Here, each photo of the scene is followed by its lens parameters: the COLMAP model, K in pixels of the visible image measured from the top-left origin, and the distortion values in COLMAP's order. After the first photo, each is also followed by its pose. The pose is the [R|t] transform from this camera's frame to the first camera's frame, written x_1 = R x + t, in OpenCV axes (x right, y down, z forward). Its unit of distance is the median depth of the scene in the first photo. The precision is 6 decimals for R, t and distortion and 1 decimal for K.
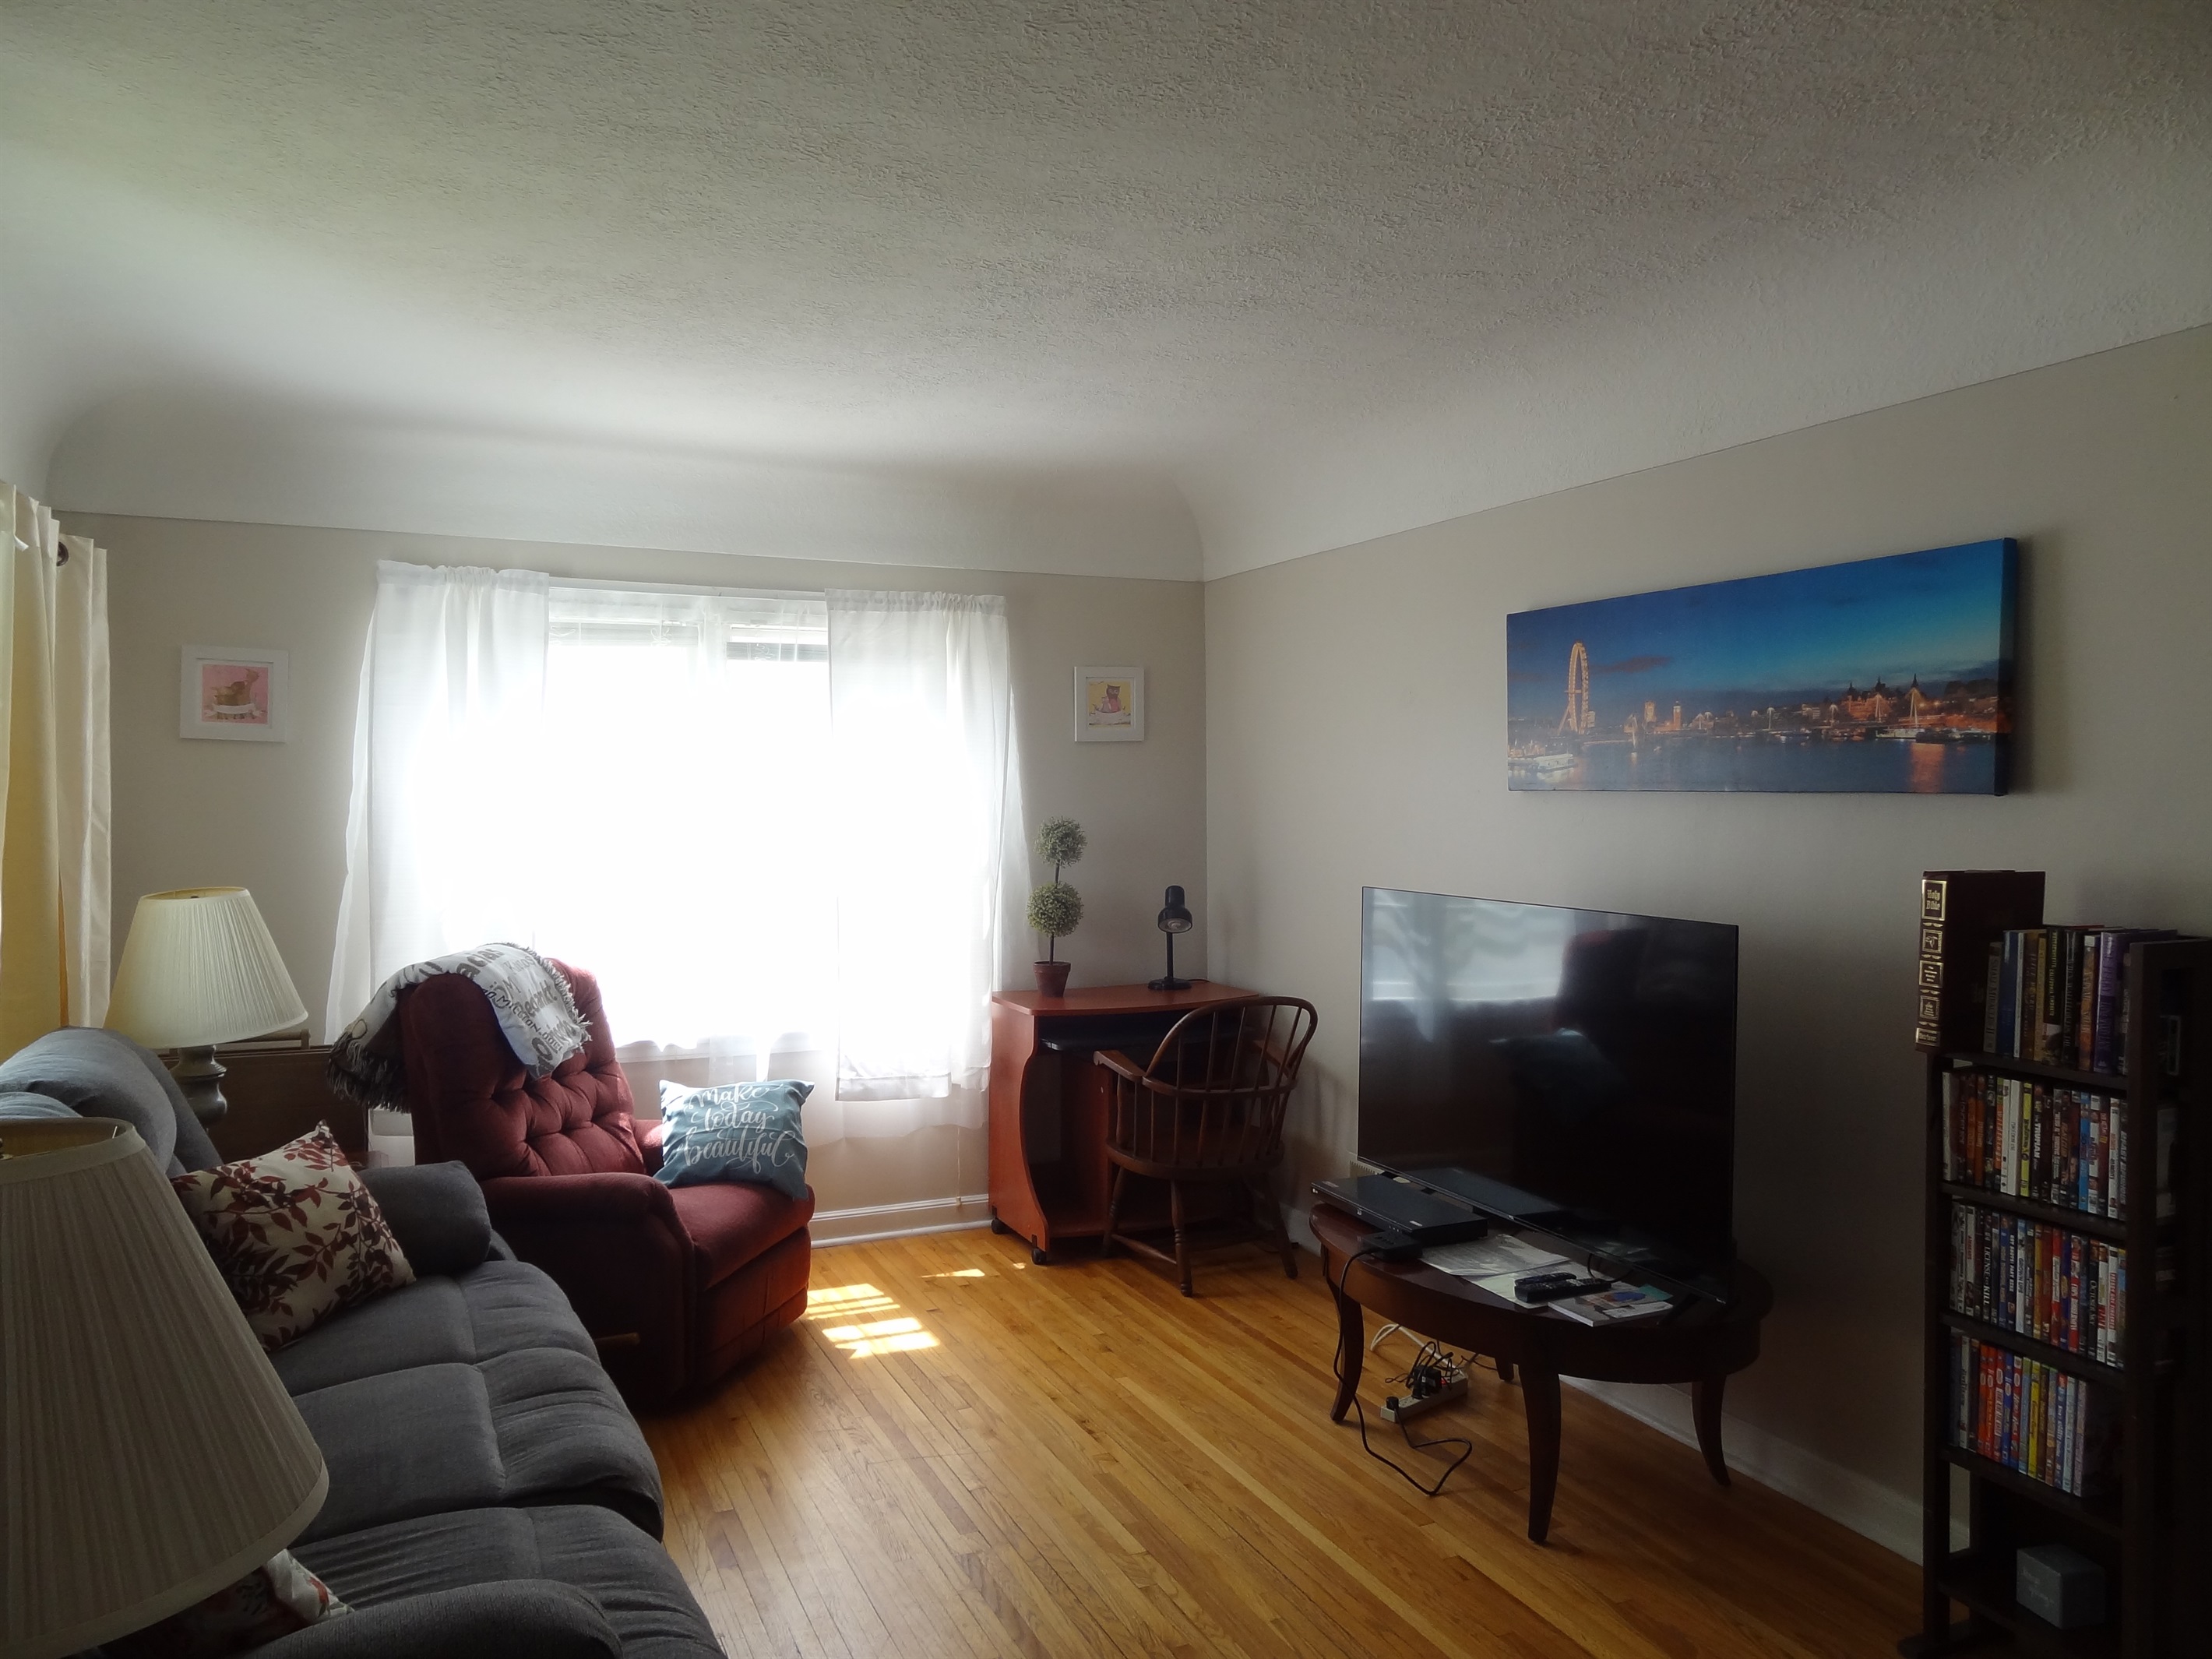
lens RADIAL K [[1546.7, 0, 1097.1], [0, 1546.7, 829.0], [0, 0, 1]] dist [0.000897, 0.006301]
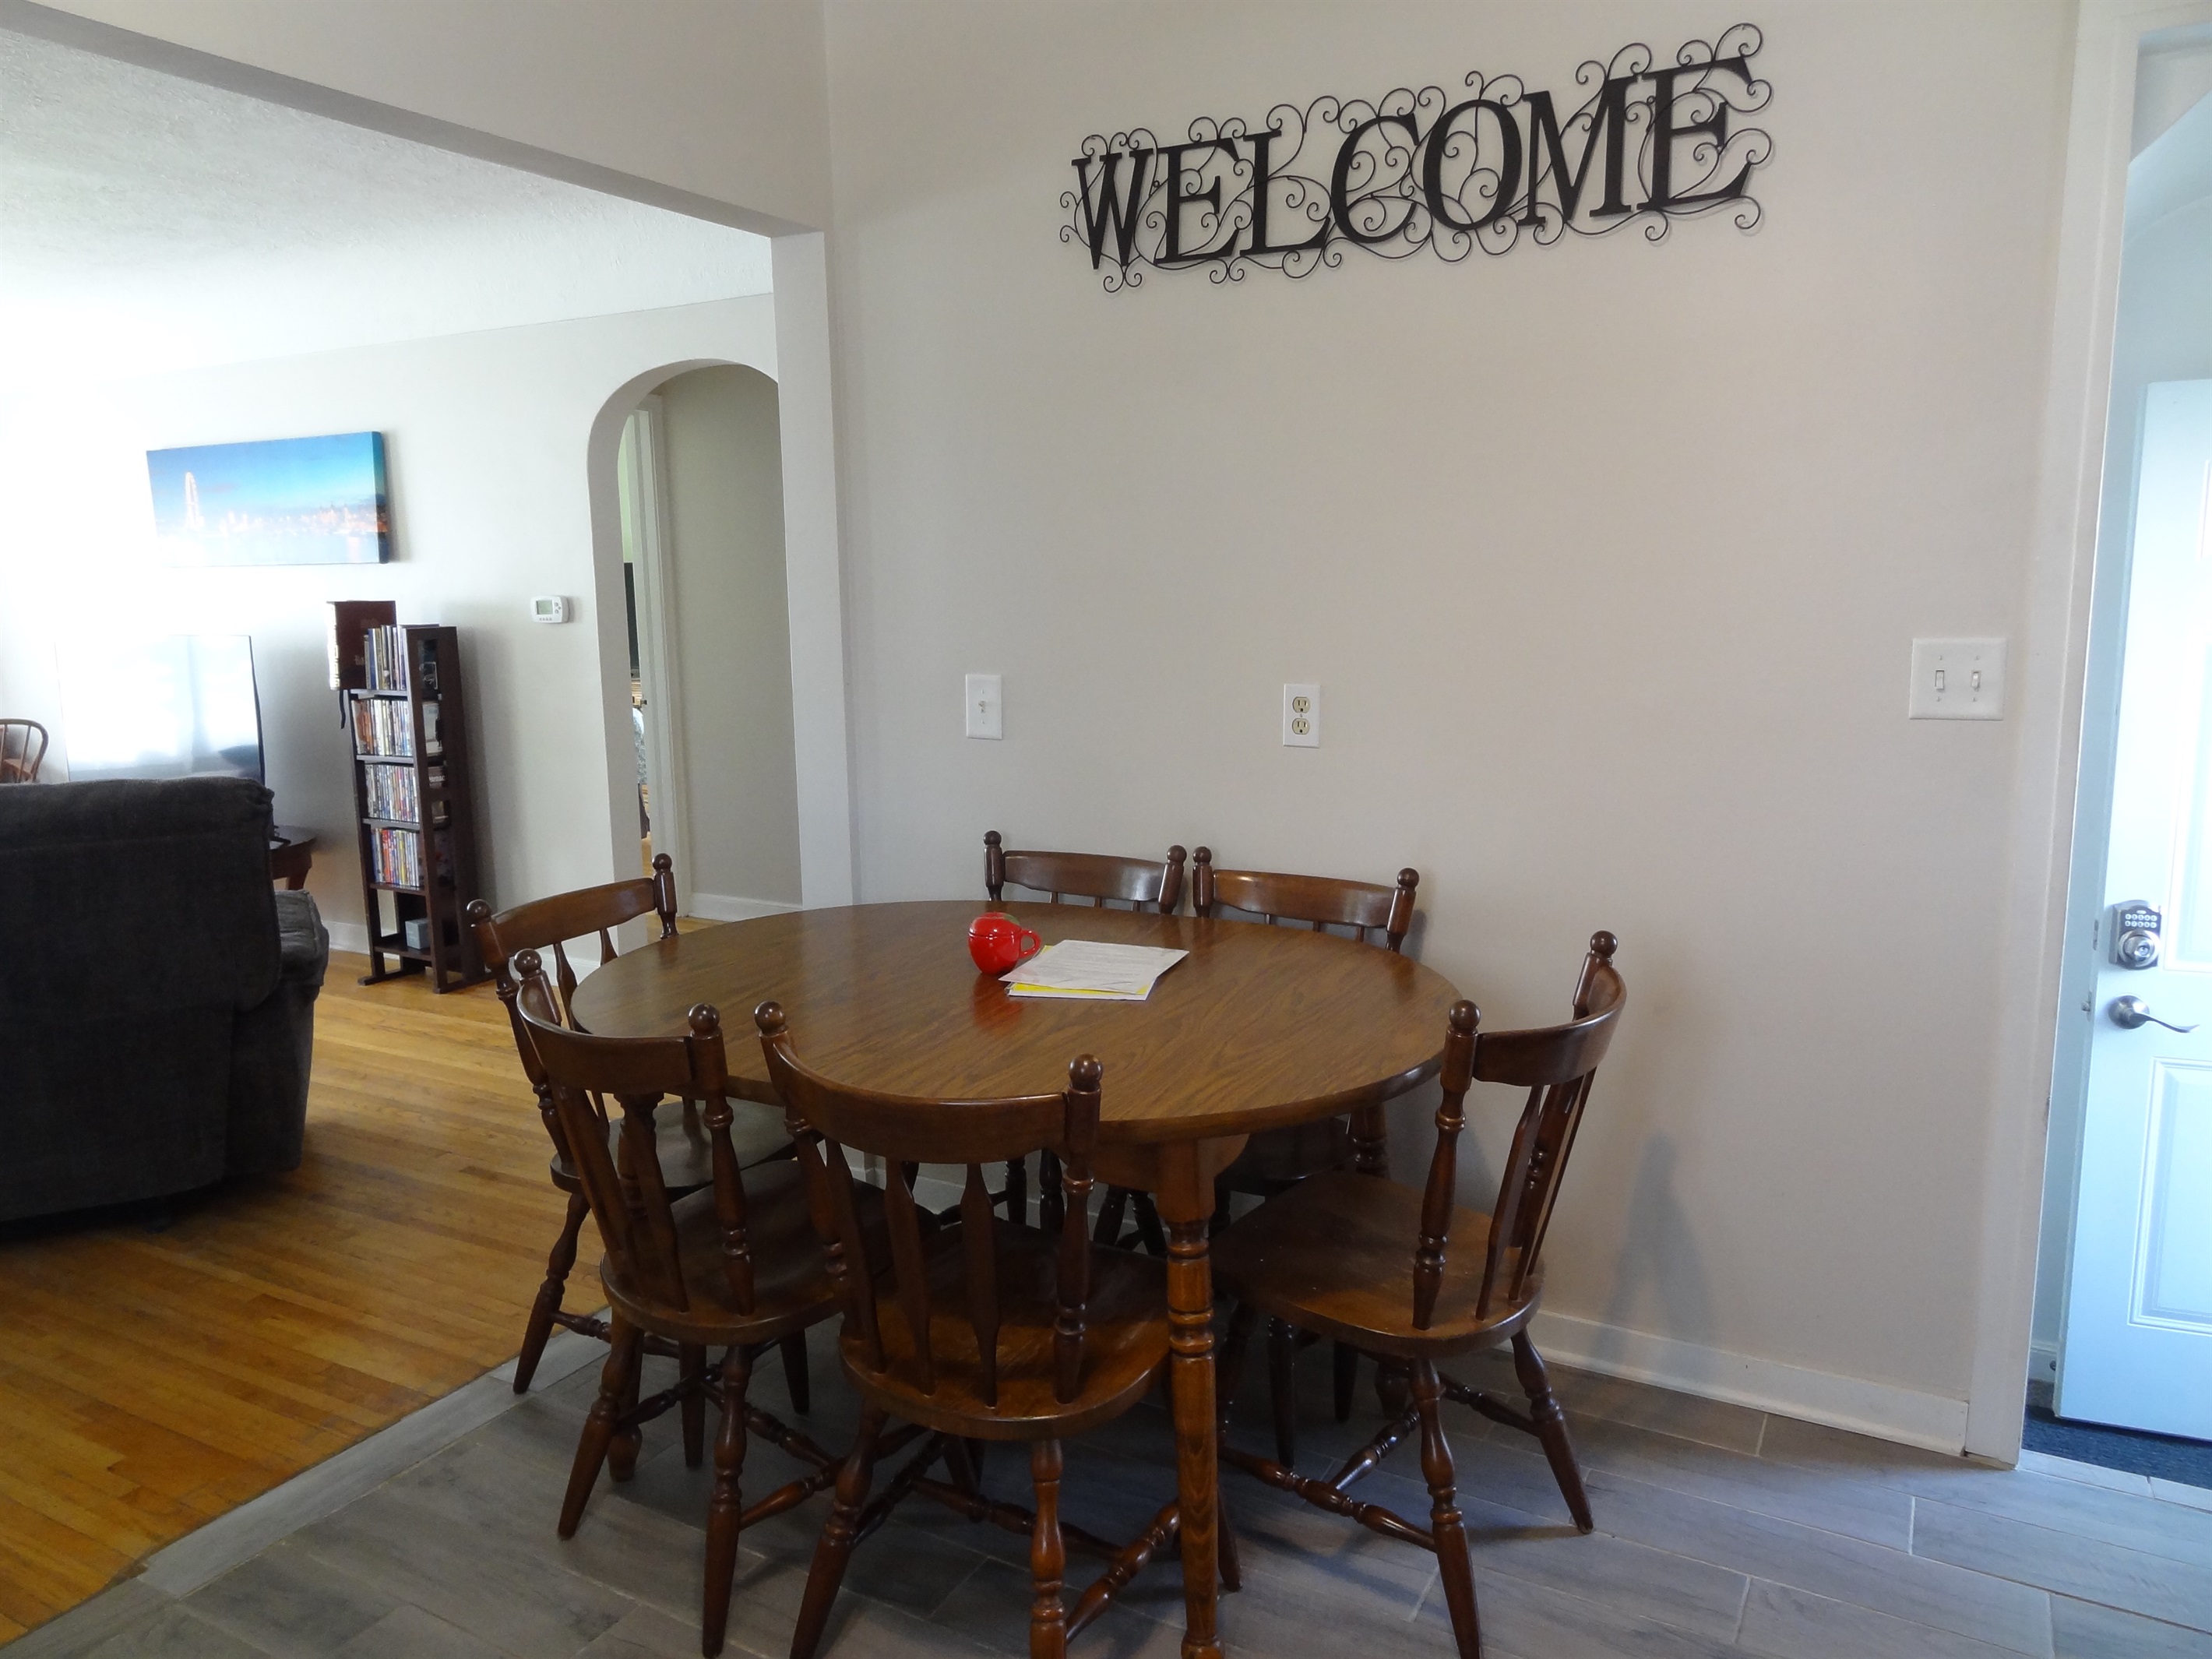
lens RADIAL K [[1546.7, 0, 1097.1], [0, 1546.7, 829.0], [0, 0, 1]] dist [0.000897, 0.006301]
pose [[0.801539, -0.109495, 0.587832, 0.076023], [0.032913, 0.989679, 0.139468, 0.046472], [-0.597036, -0.092442, 0.796871, -0.787189]]
